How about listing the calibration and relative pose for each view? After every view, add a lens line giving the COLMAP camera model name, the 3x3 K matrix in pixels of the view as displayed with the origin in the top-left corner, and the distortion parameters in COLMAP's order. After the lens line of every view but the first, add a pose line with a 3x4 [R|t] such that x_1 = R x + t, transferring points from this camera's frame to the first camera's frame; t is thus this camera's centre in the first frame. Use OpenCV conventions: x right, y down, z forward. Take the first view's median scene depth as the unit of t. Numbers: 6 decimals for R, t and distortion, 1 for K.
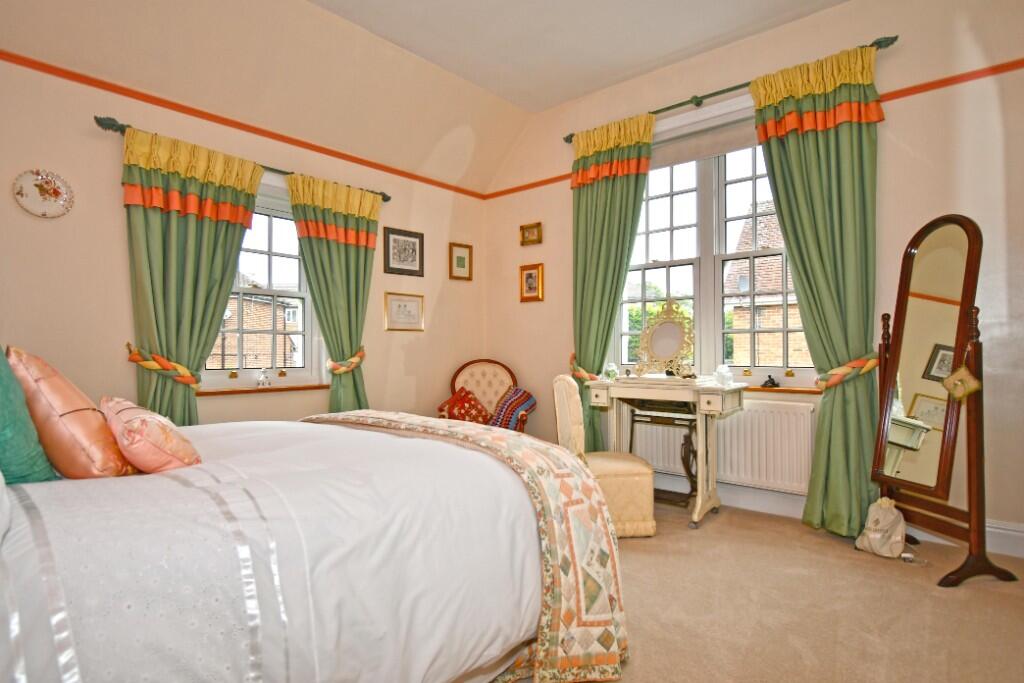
lens RADIAL K [[548.5, 0, 512.4], [0, 548.5, 340.8], [0, 0, 1]] dist [0.003537, 0.000200]
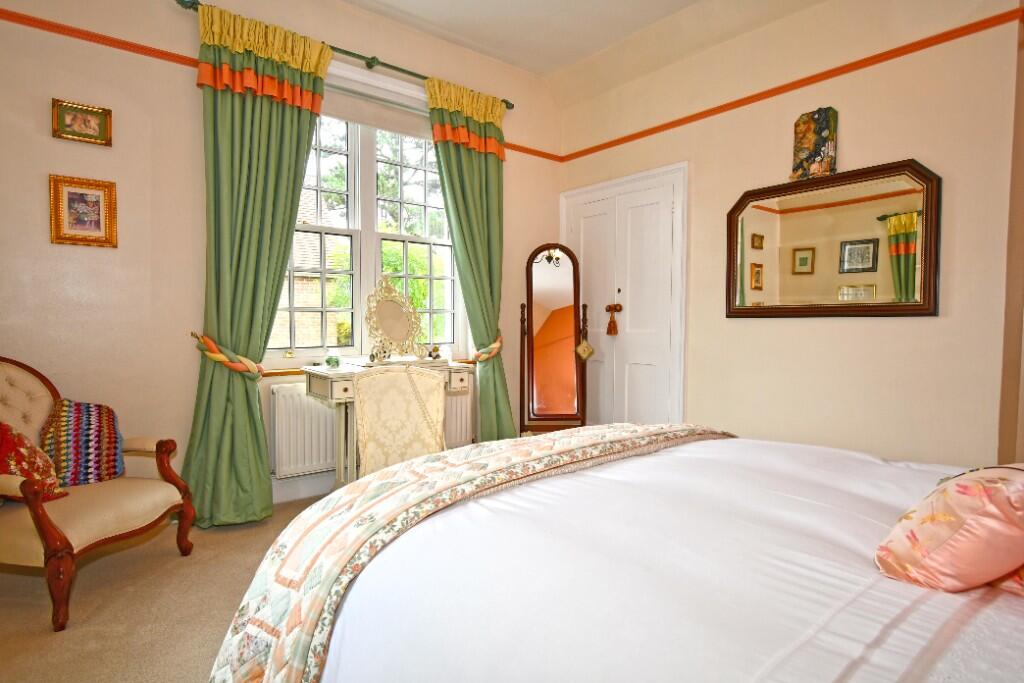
lens RADIAL K [[548.5, 0, 512.5], [0, 548.5, 339.4], [0, 0, 1]] dist [0.003537, 0.000200]
pose [[0.190183, -0.025098, 0.981428, -0.512484], [-0.019645, 0.999376, 0.029364, -0.001390], [-0.981552, -0.024864, 0.189571, 0.548616]]
